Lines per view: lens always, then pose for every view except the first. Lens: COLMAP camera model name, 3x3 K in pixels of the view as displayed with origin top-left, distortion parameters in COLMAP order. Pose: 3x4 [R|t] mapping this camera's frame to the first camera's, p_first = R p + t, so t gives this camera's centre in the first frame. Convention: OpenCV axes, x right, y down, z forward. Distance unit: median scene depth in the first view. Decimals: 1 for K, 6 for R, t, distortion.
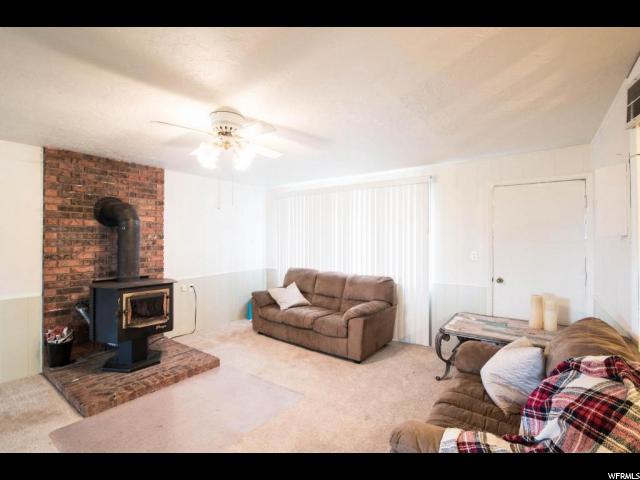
lens RADIAL K [[301.1, 0, 315.9], [0, 301.1, 238.9], [0, 0, 1]] dist [-0.023571, 0.000011]
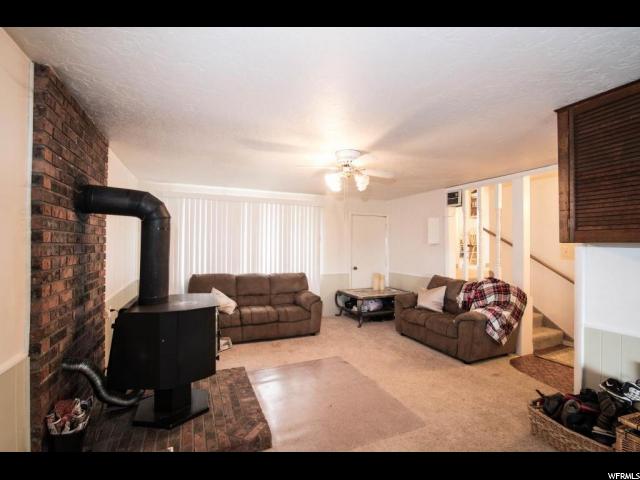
lens RADIAL K [[301.1, 0, 314.1], [0, 301.1, 240.7], [0, 0, 1]] dist [-0.023571, 0.000011]
pose [[0.507147, 0.011865, 0.861778, -0.966479], [-0.003592, 0.999926, -0.011654, -0.001986], [-0.861852, 0.002815, 0.507152, 0.277571]]
